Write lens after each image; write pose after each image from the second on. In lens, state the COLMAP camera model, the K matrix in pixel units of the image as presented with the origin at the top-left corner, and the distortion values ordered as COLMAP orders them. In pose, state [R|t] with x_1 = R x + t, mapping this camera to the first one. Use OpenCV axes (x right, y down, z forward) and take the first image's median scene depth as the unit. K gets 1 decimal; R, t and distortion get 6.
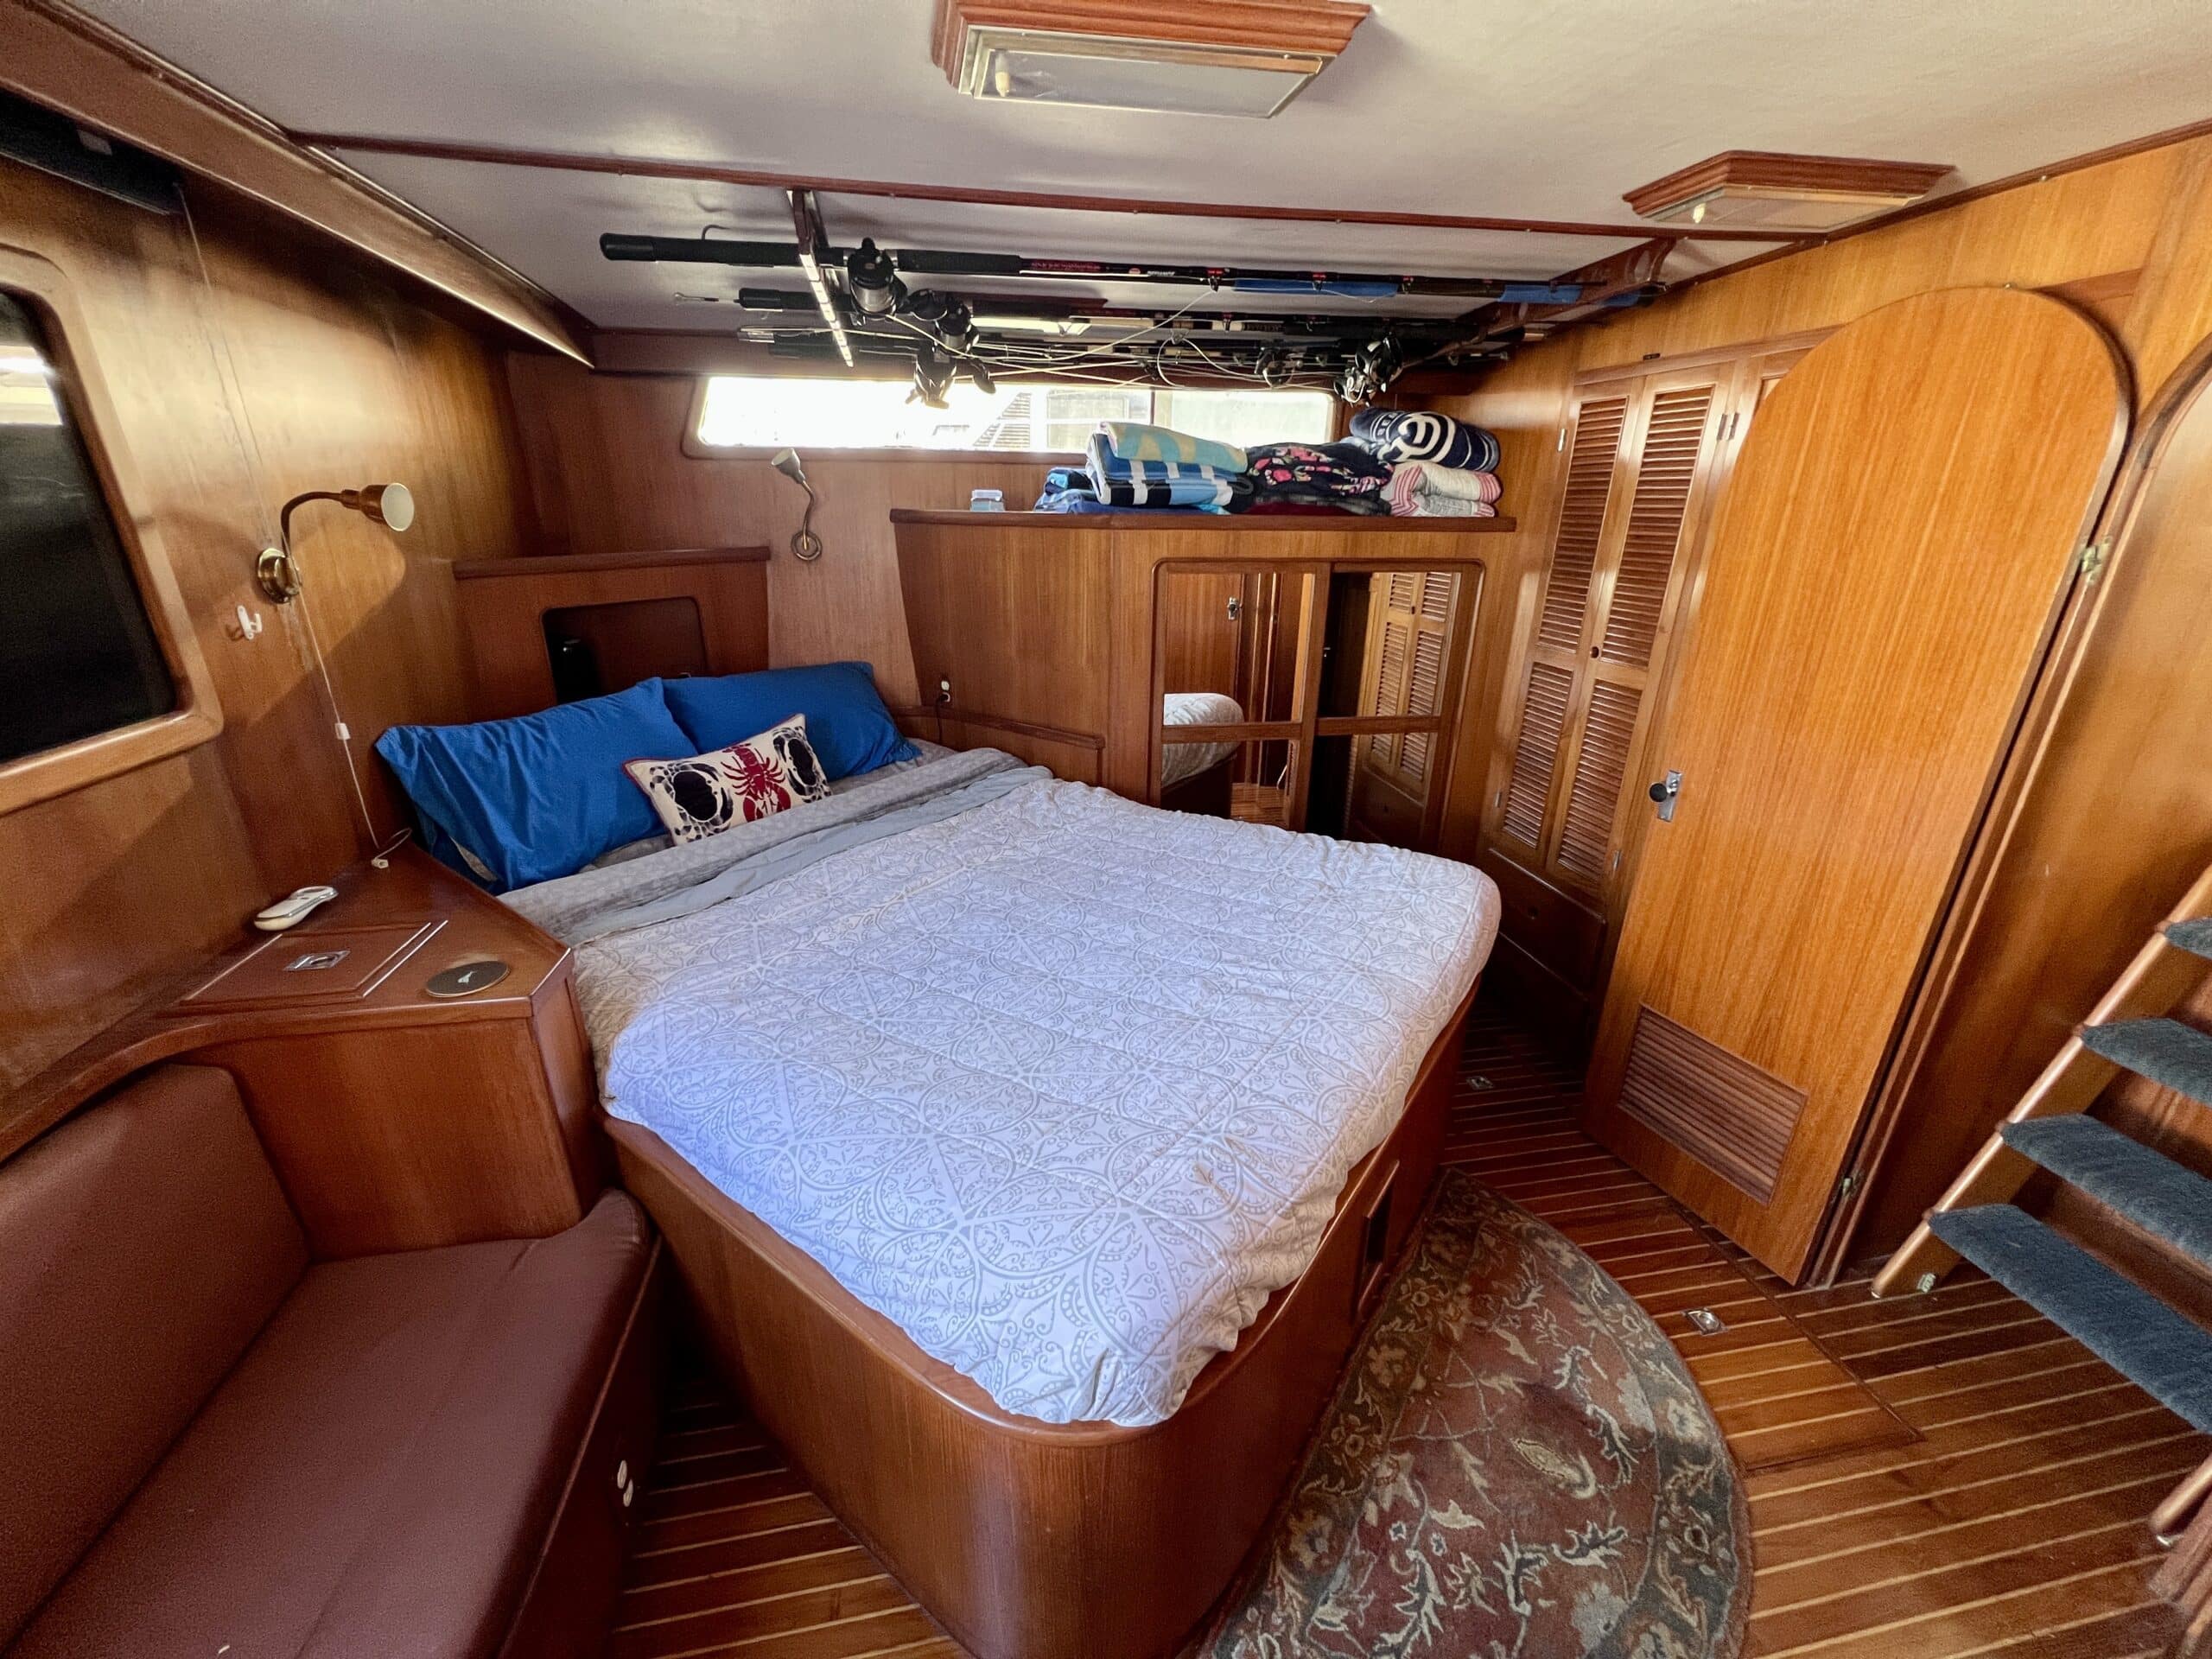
lens RADIAL K [[887.7, 0, 1107.9], [0, 887.7, 833.0], [0, 0, 1]] dist [0.000275, 0.000745]
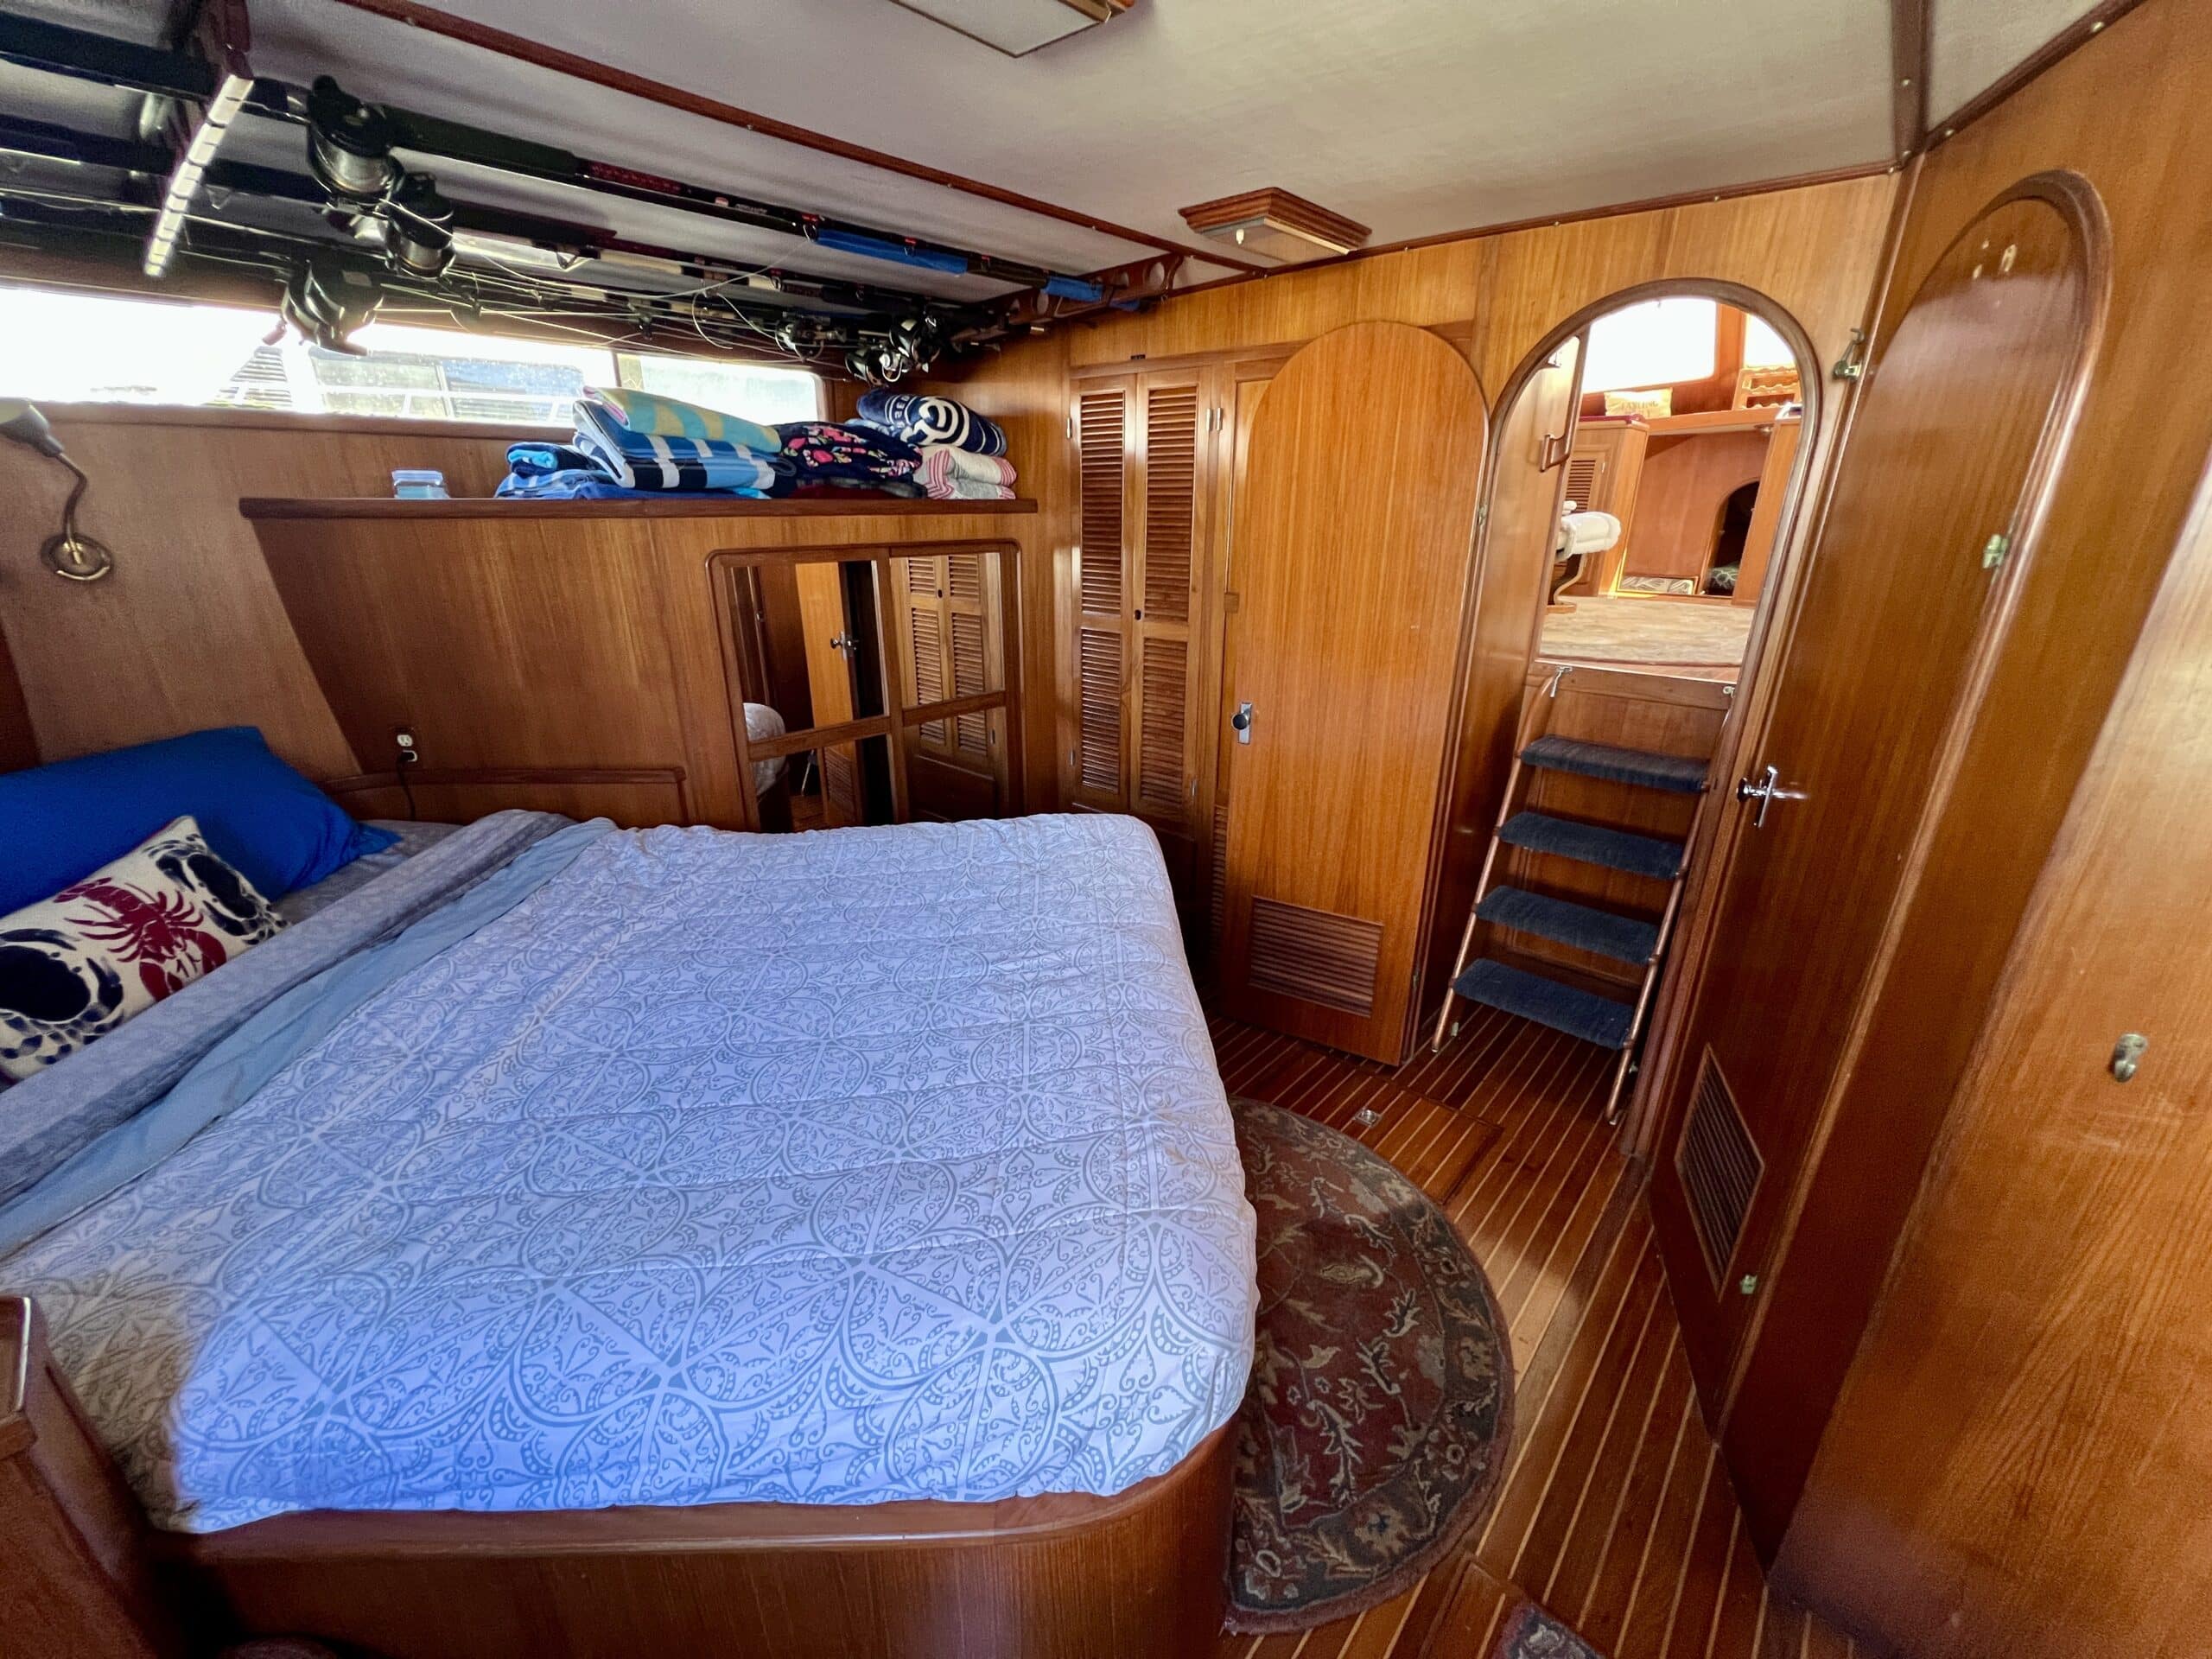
lens RADIAL K [[887.7, 0, 1107.9], [0, 887.7, 833.0], [0, 0, 1]] dist [0.000275, 0.000745]
pose [[0.792129, -0.224910, 0.567404, -0.197946], [0.221720, 0.972159, 0.075815, -0.024426], [-0.568658, 0.065750, 0.819942, 0.098321]]
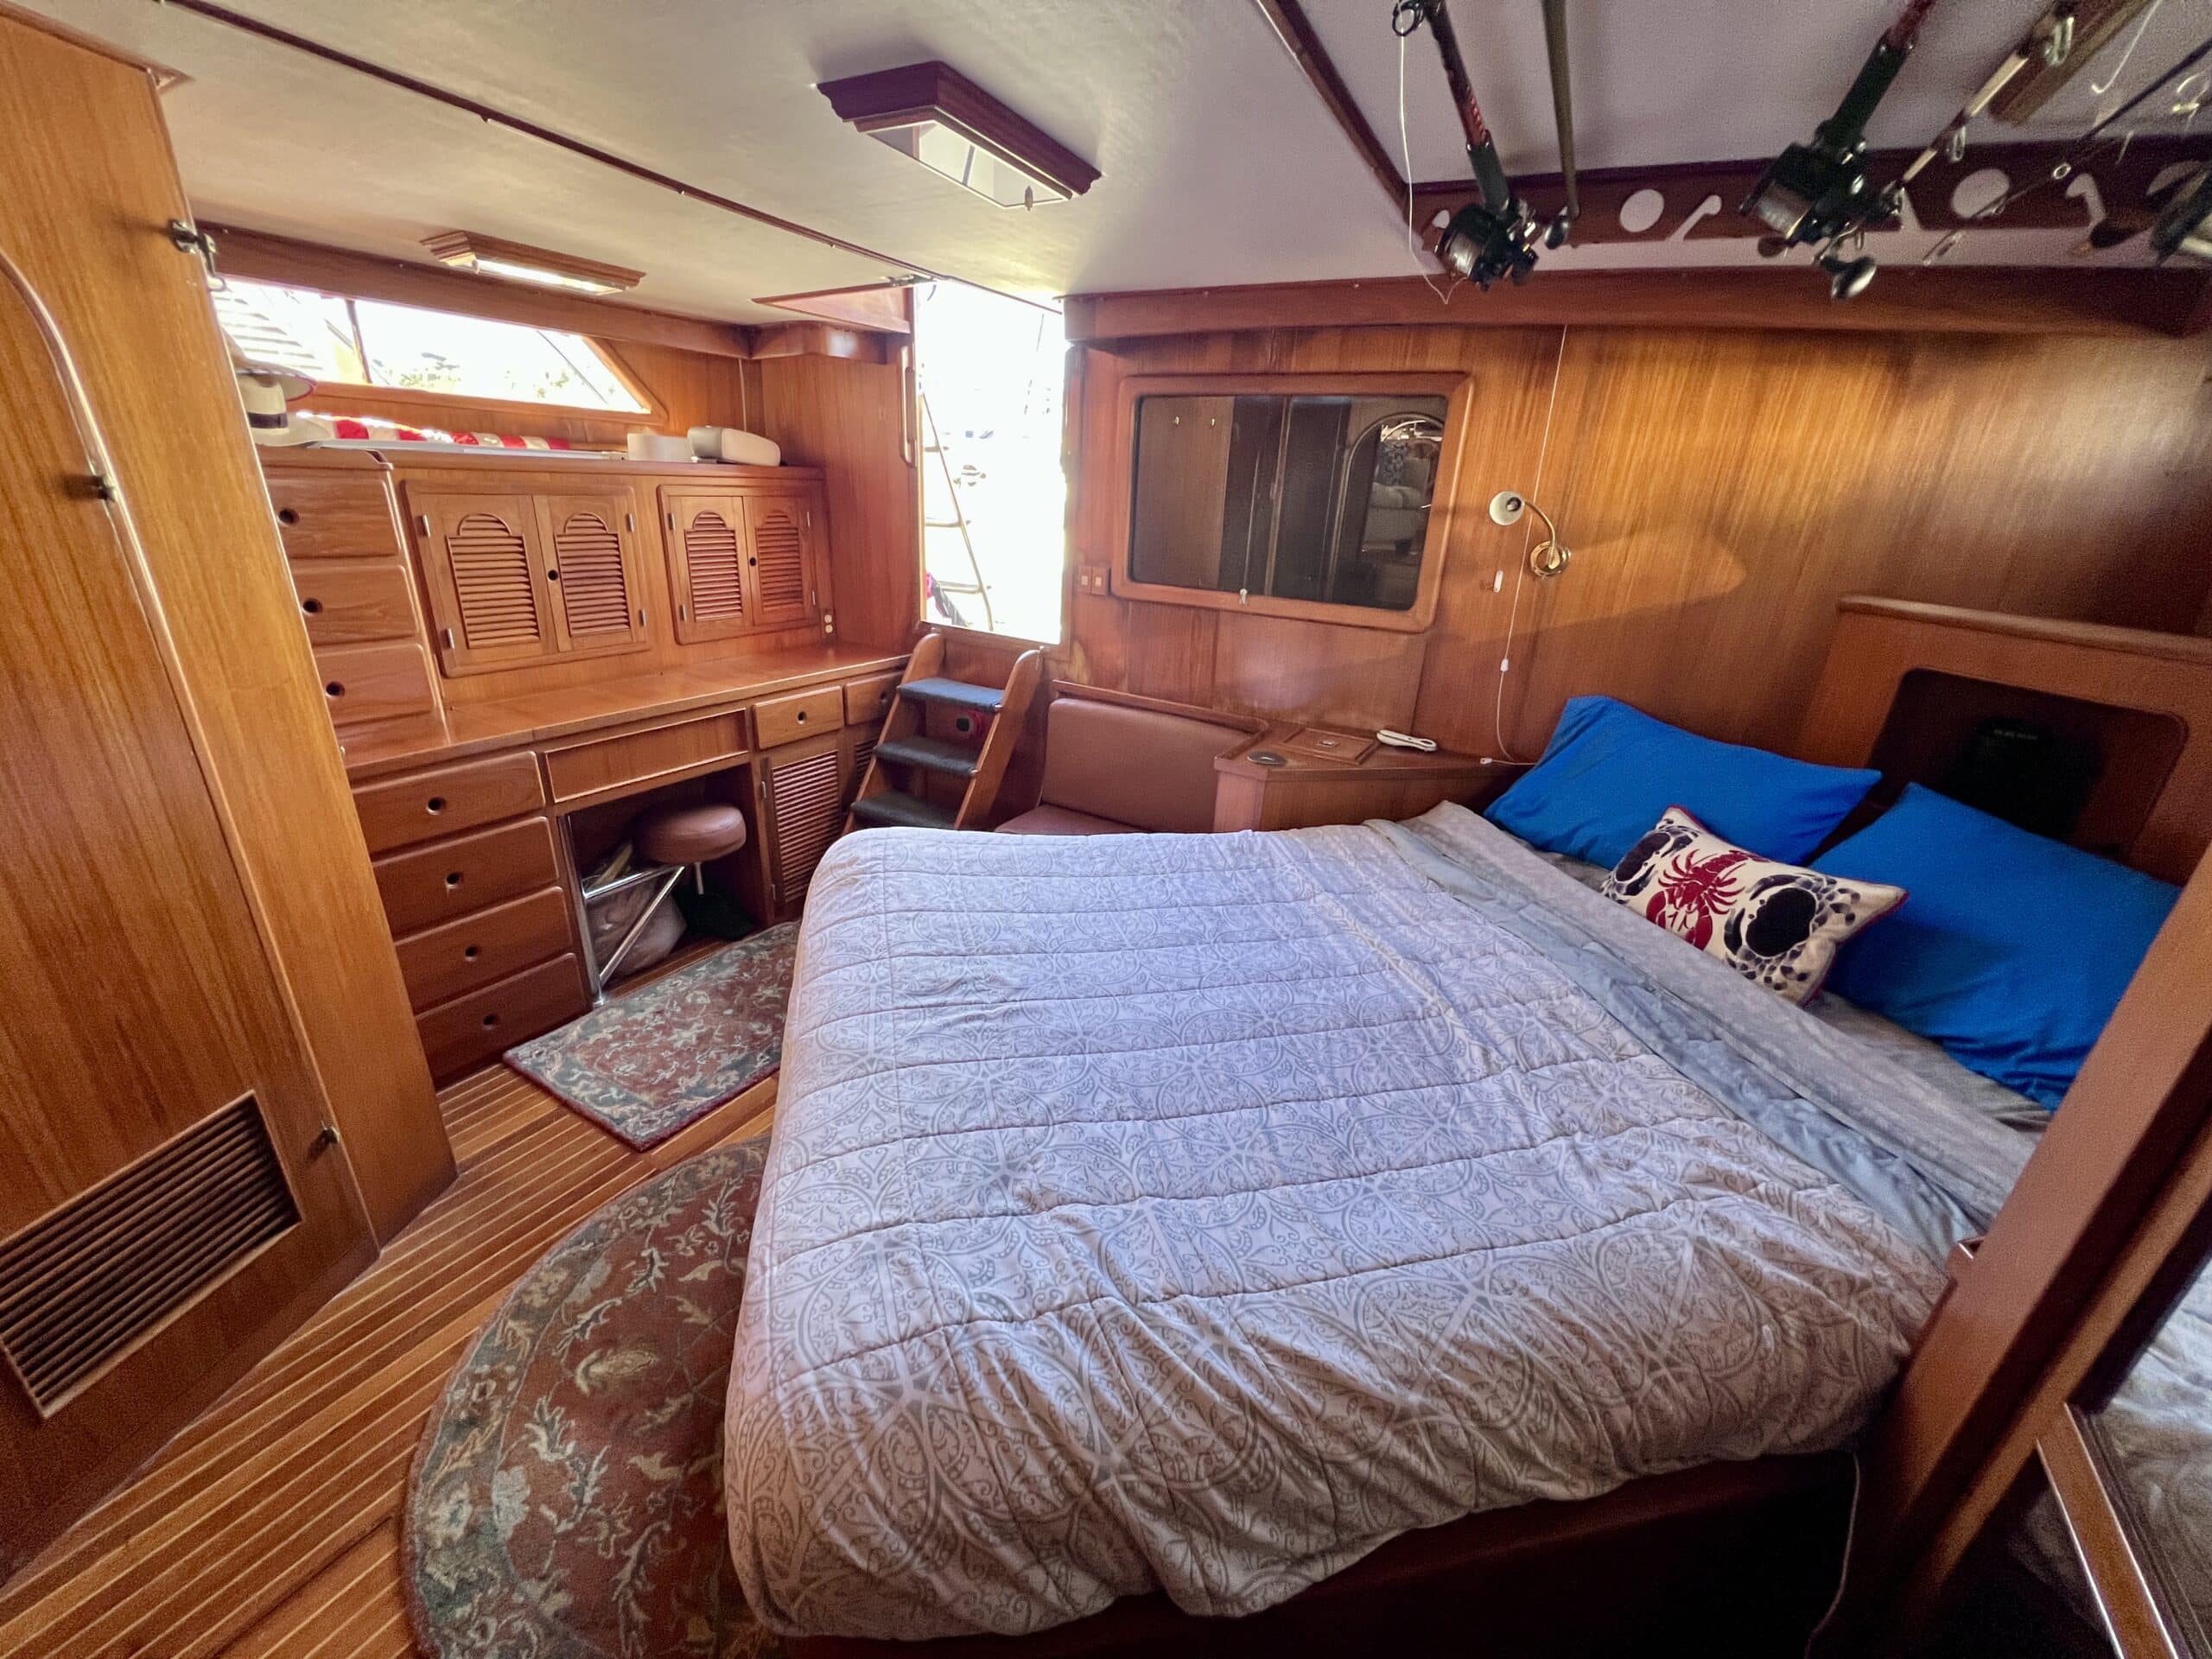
lens RADIAL K [[887.7, 0, 1107.9], [0, 887.7, 833.0], [0, 0, 1]] dist [0.000275, 0.000745]
pose [[-0.654902, 0.244125, -0.715197, 0.455821], [-0.321154, 0.766771, 0.555808, -0.349227], [0.684079, 0.593688, -0.423759, 0.930764]]
